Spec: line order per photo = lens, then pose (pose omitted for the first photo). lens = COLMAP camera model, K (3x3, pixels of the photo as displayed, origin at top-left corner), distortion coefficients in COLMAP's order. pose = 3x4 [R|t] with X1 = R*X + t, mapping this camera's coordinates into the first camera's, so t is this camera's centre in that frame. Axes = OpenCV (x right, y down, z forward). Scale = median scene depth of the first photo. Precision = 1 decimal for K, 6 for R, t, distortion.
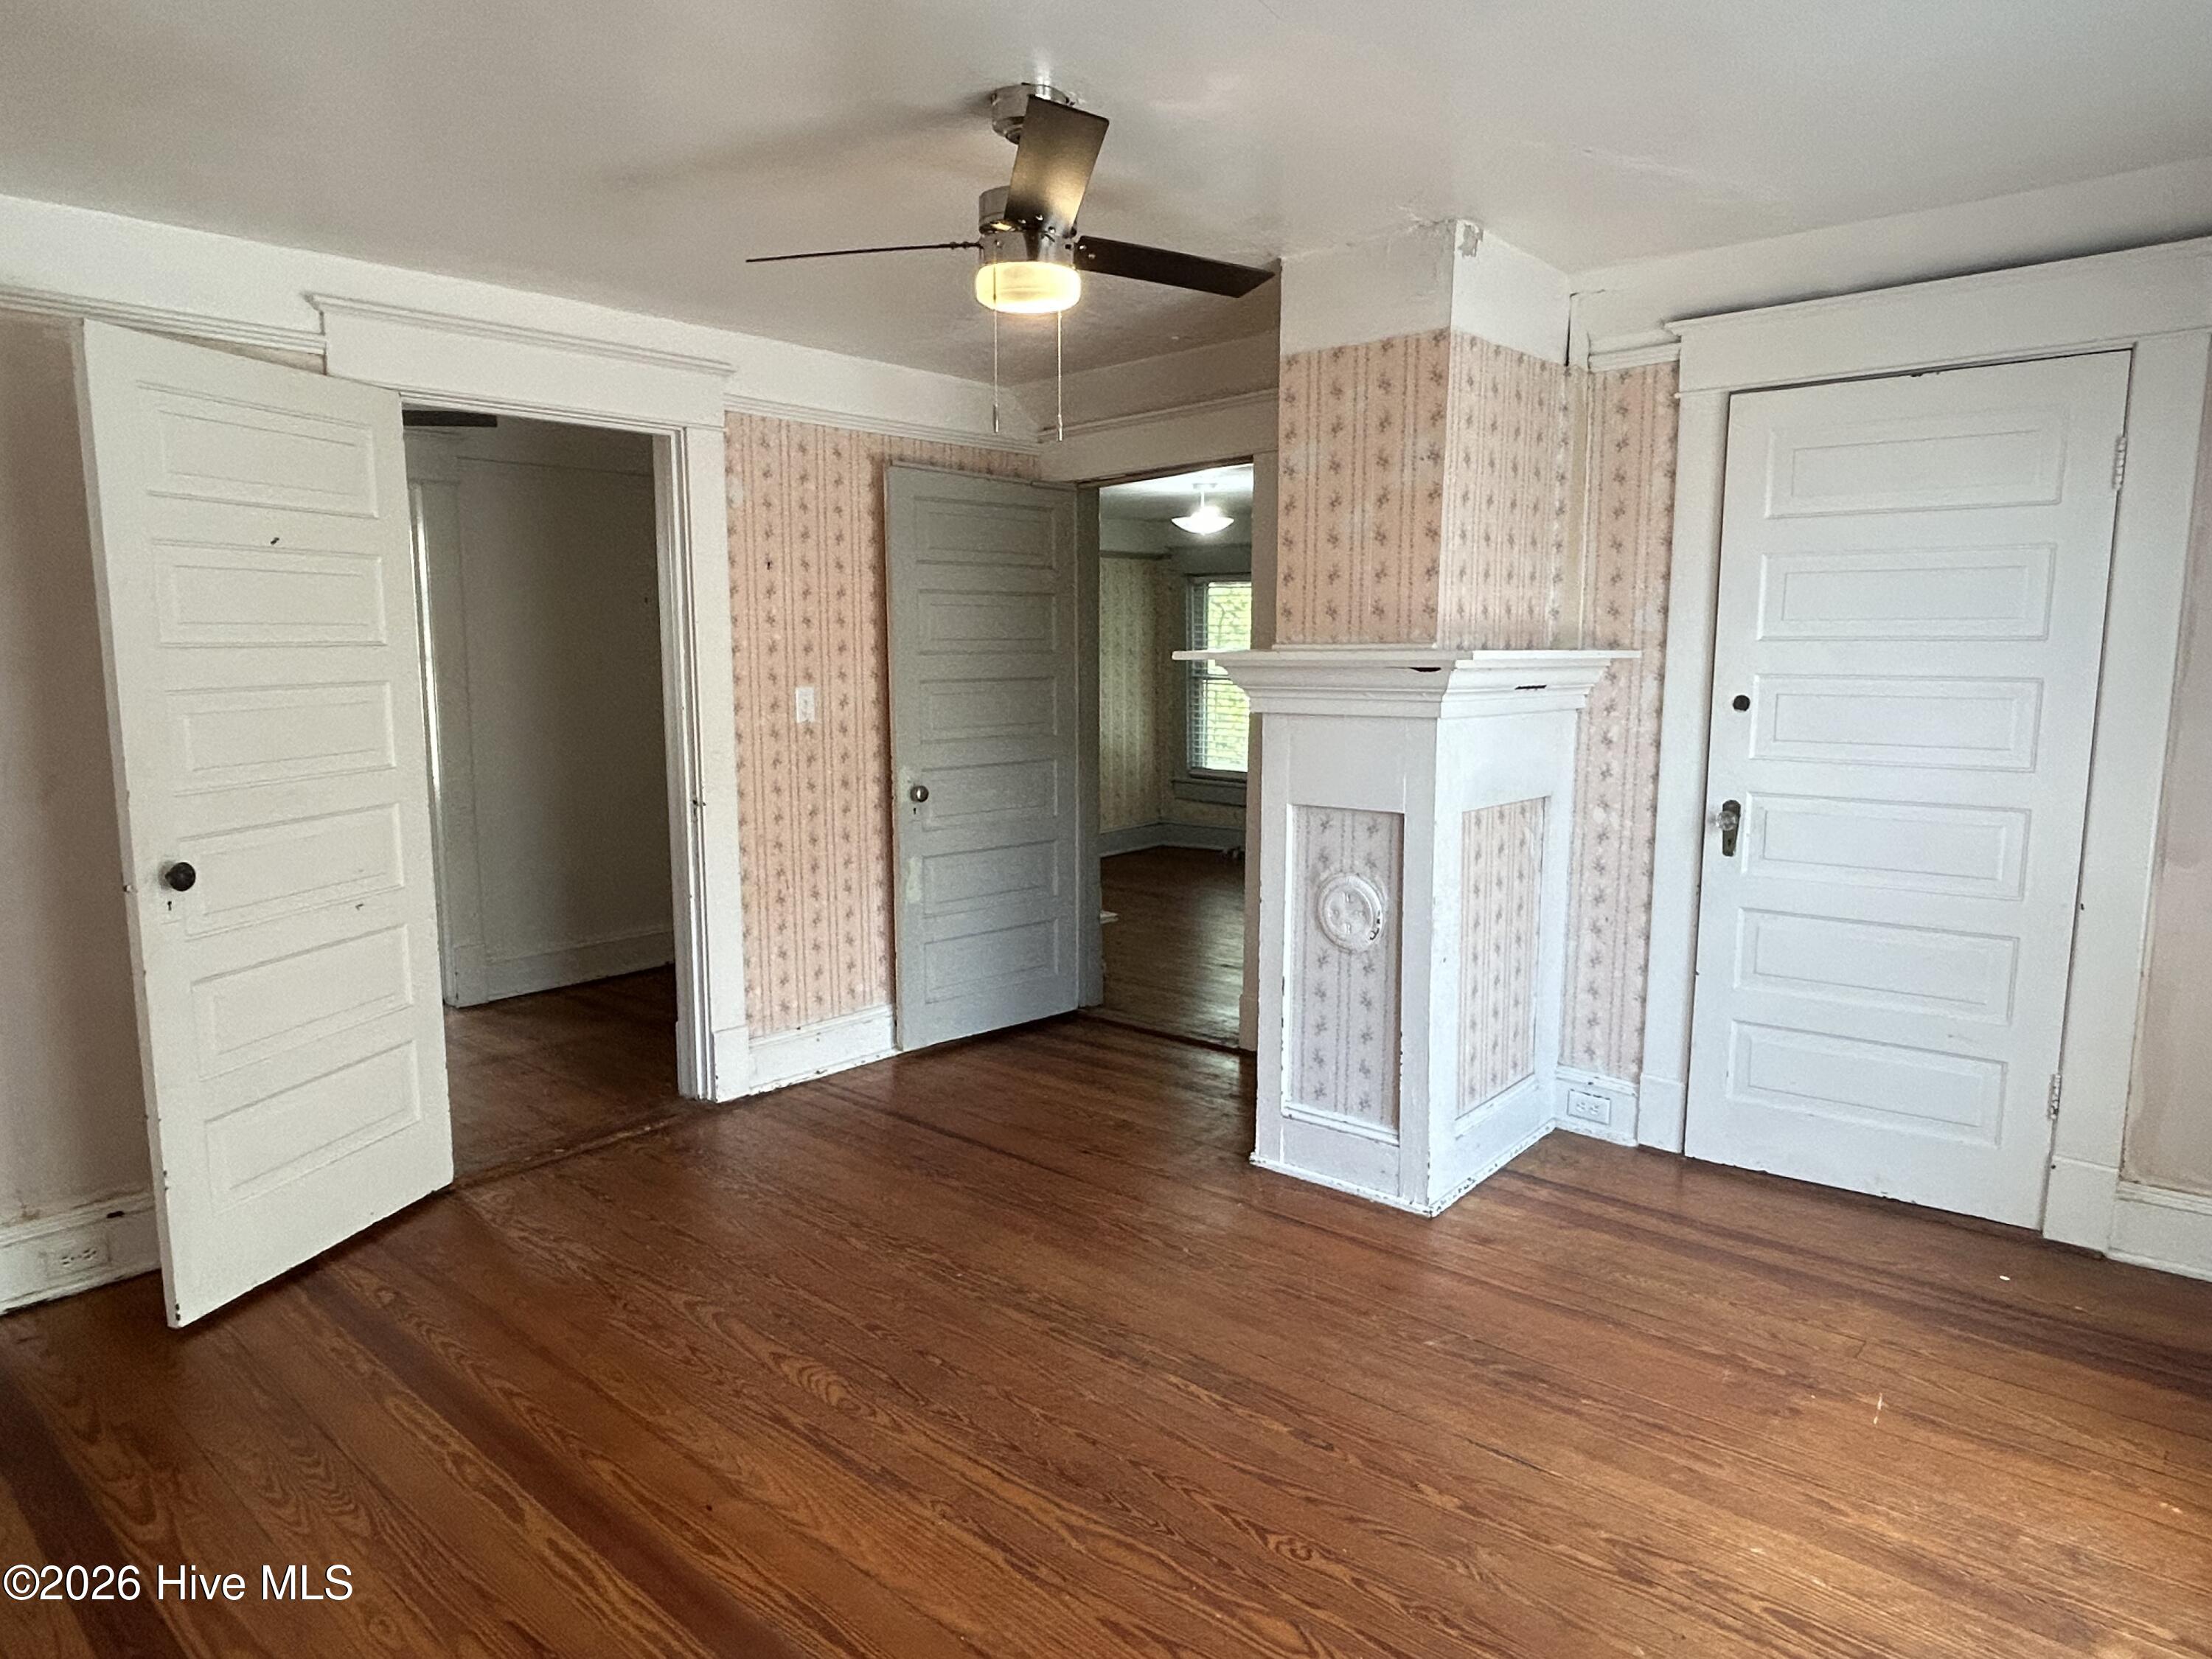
lens RADIAL K [[1335.4, 0, 1106.0], [0, 1335.4, 829.5], [0, 0, 1]] dist [0.000101, -0.000784]
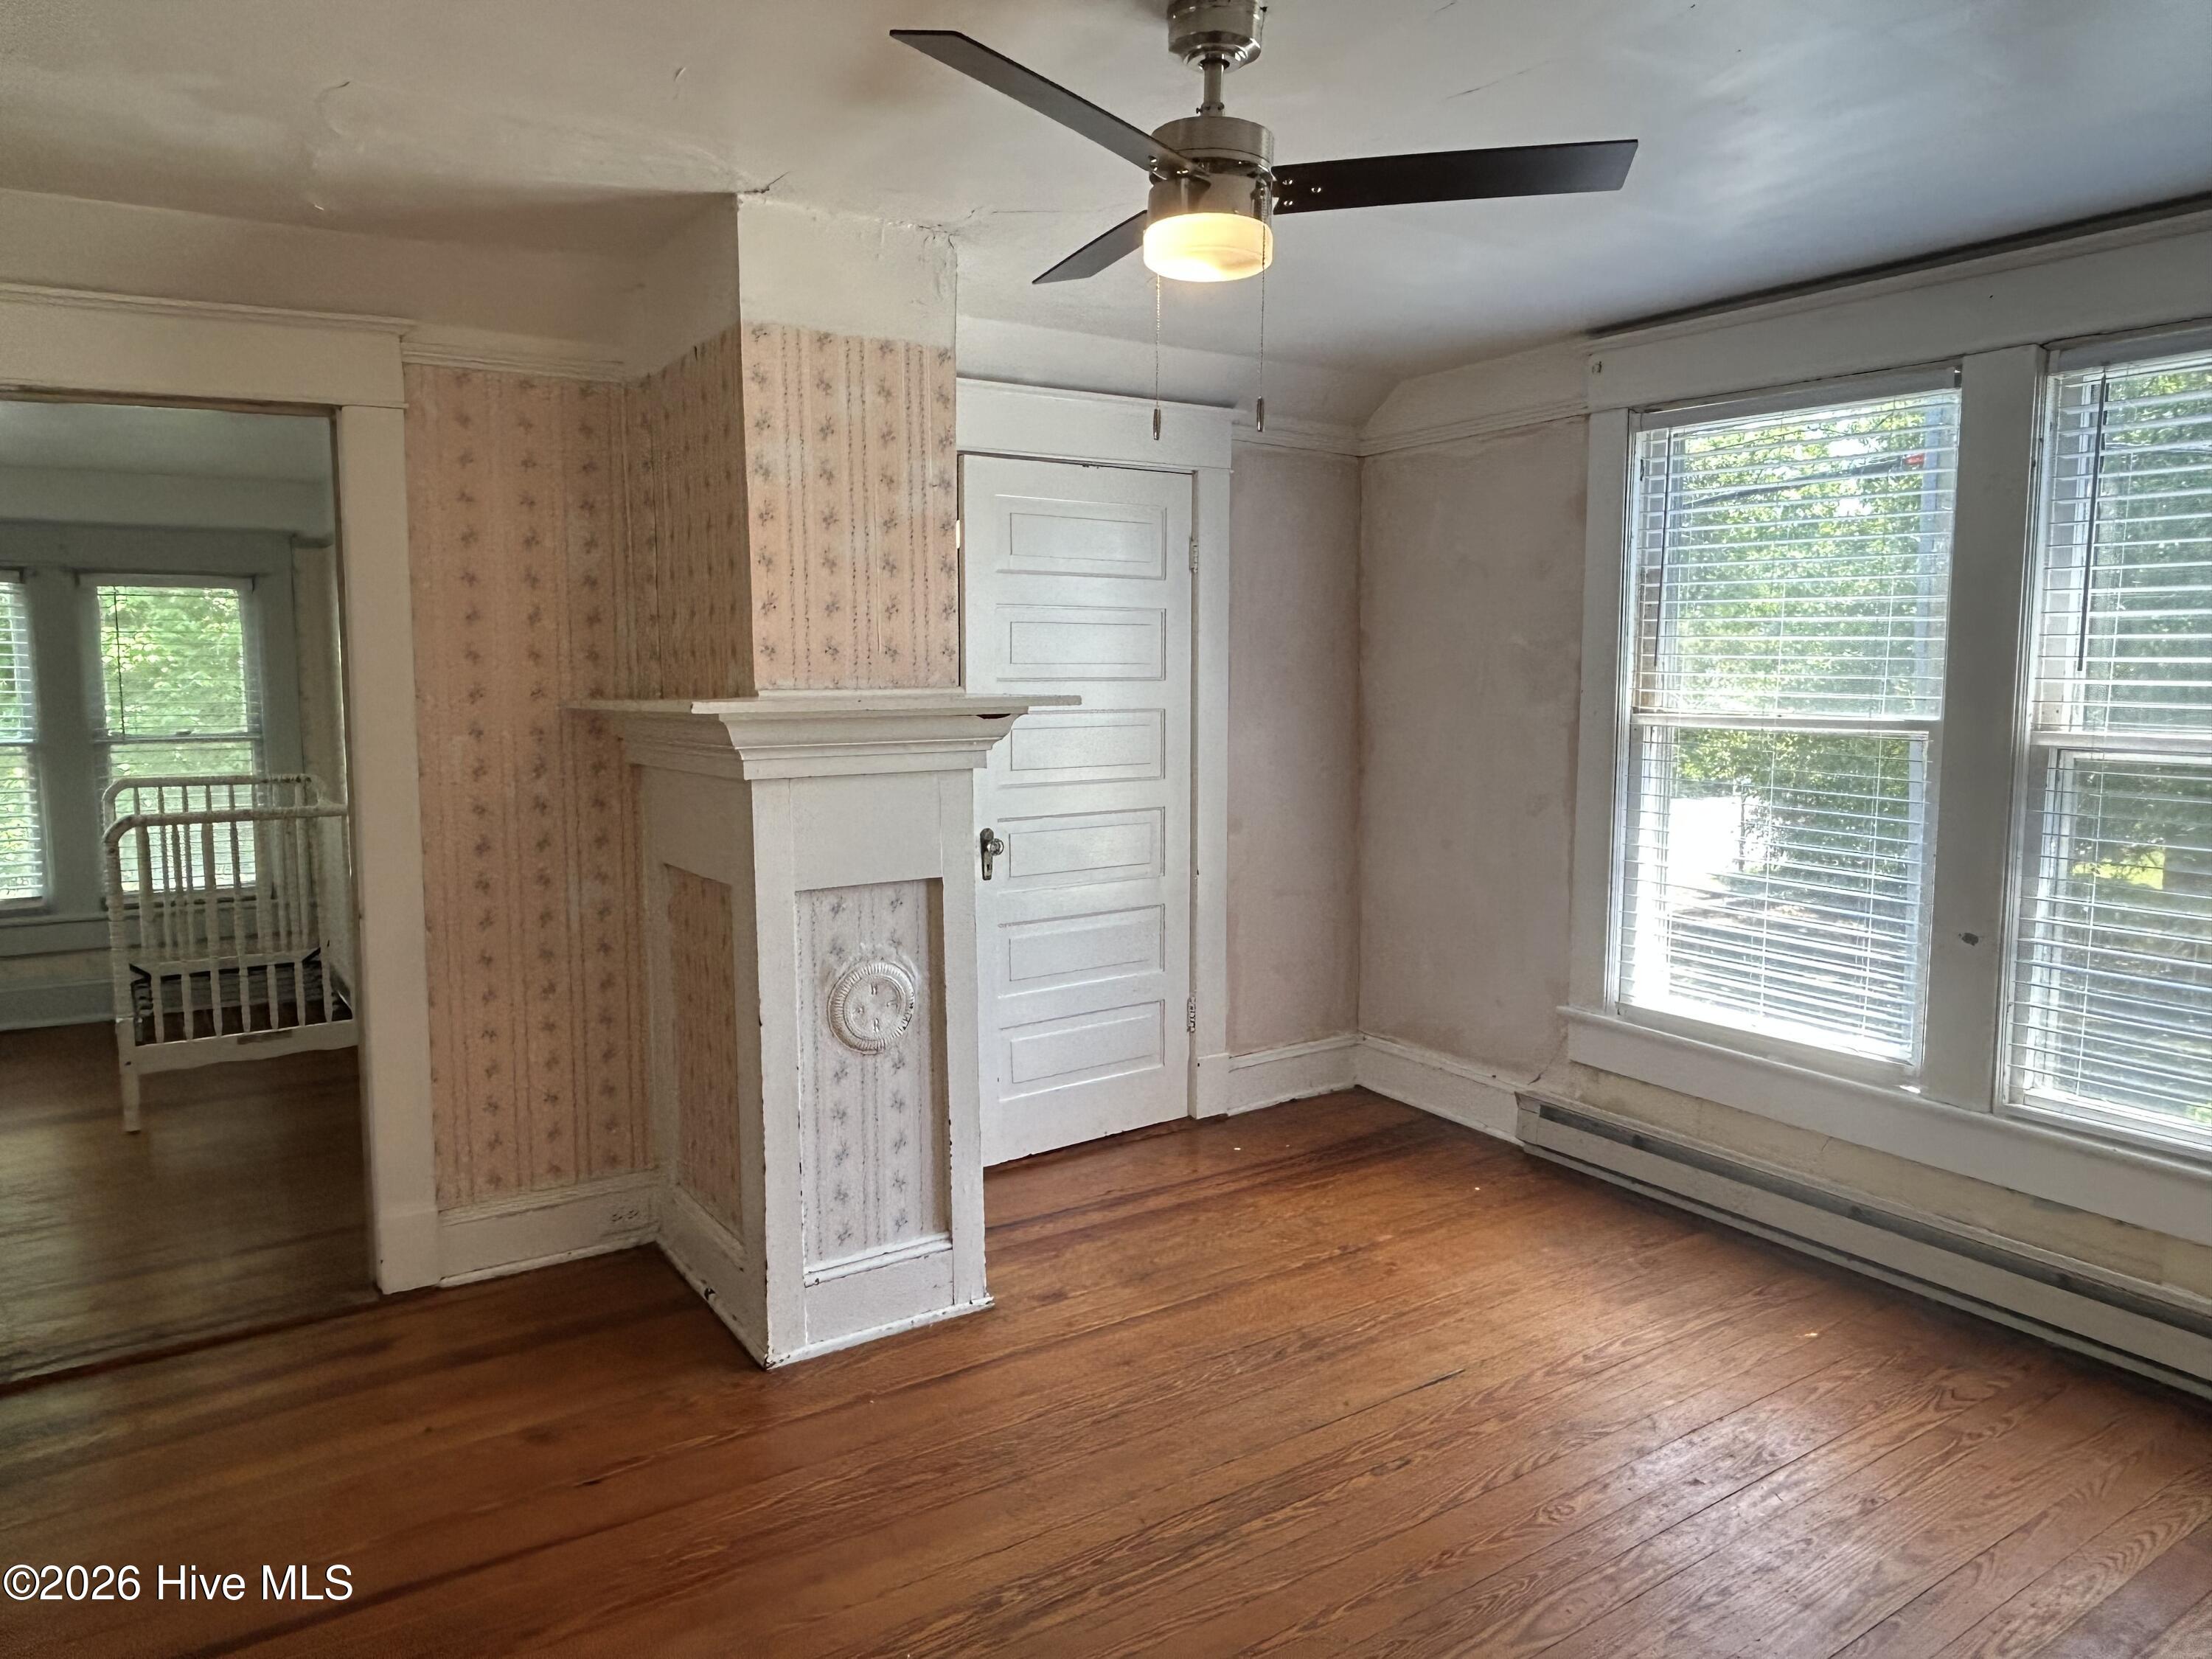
lens RADIAL K [[1442.1, 0, 1106.0], [0, 1442.1, 829.5], [0, 0, 1]] dist [0.003556, -0.001596]
pose [[0.270170, -0.104611, 0.957113, -0.647685], [0.133174, 0.988585, 0.070459, -0.094224], [-0.953558, 0.108427, 0.281017, 0.600005]]
